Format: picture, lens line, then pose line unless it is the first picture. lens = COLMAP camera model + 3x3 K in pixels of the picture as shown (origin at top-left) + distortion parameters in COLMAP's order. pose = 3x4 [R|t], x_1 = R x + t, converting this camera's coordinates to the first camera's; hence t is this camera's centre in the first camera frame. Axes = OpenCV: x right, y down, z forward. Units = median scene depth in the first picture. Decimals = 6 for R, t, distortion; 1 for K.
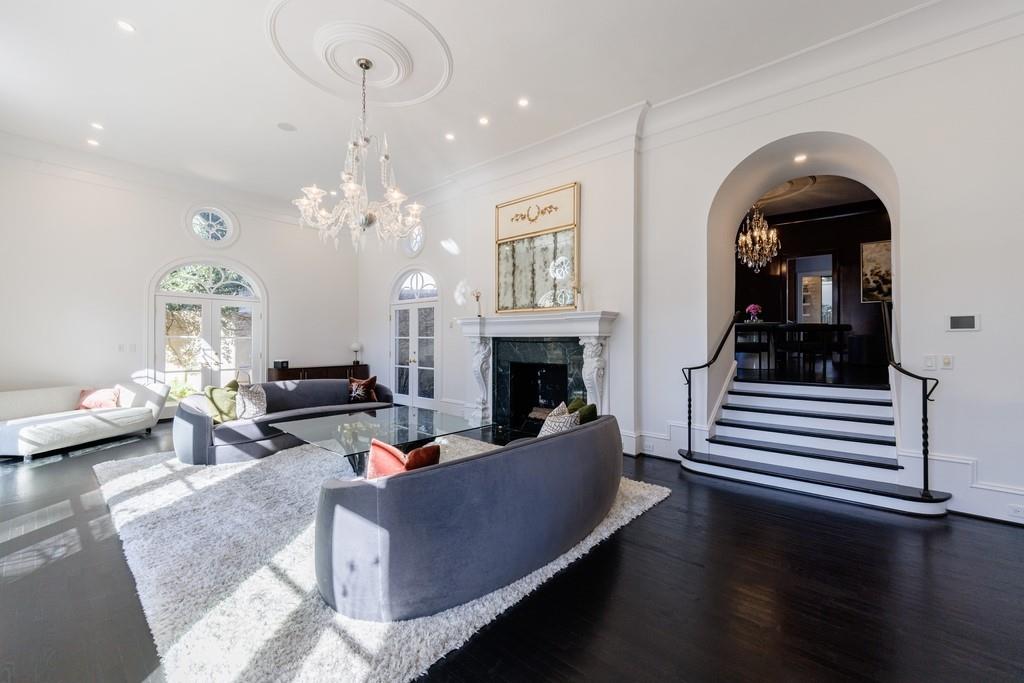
lens RADIAL K [[401.9, 0, 478.6], [0, 401.9, 342.3], [0, 0, 1]] dist [-0.001861, -0.000244]
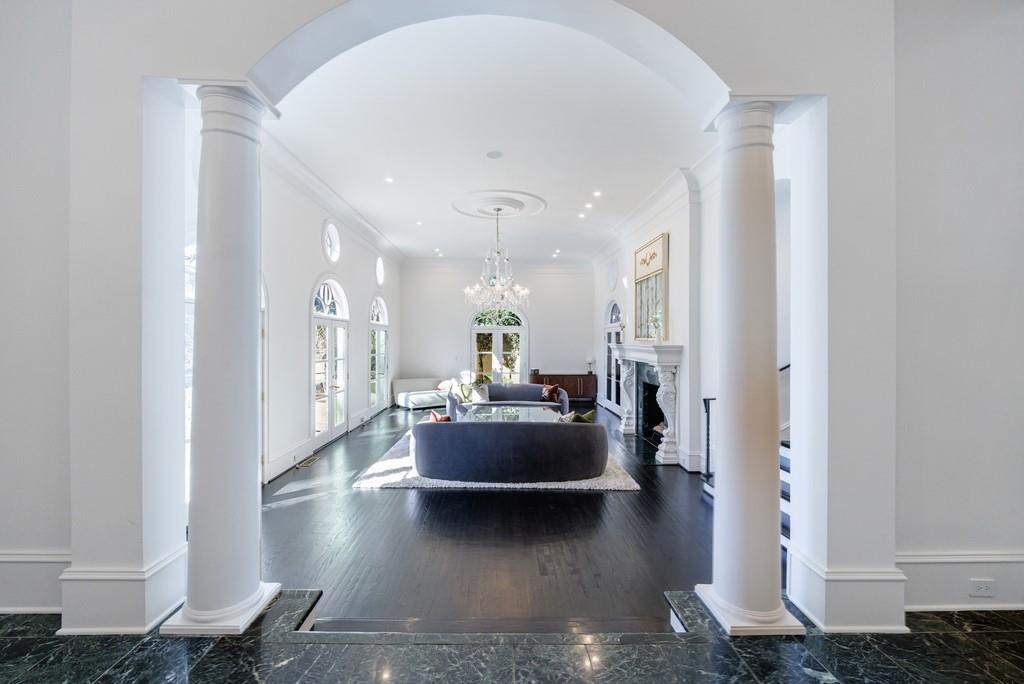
lens RADIAL K [[401.9, 0, 478.6], [0, 401.9, 342.8], [0, 0, 1]] dist [-0.001861, -0.000244]
pose [[0.656935, -0.001589, -0.753946, 0.677517], [-0.000230, 0.999997, -0.002308, -0.064846], [0.753948, 0.001689, 0.656932, -0.161521]]
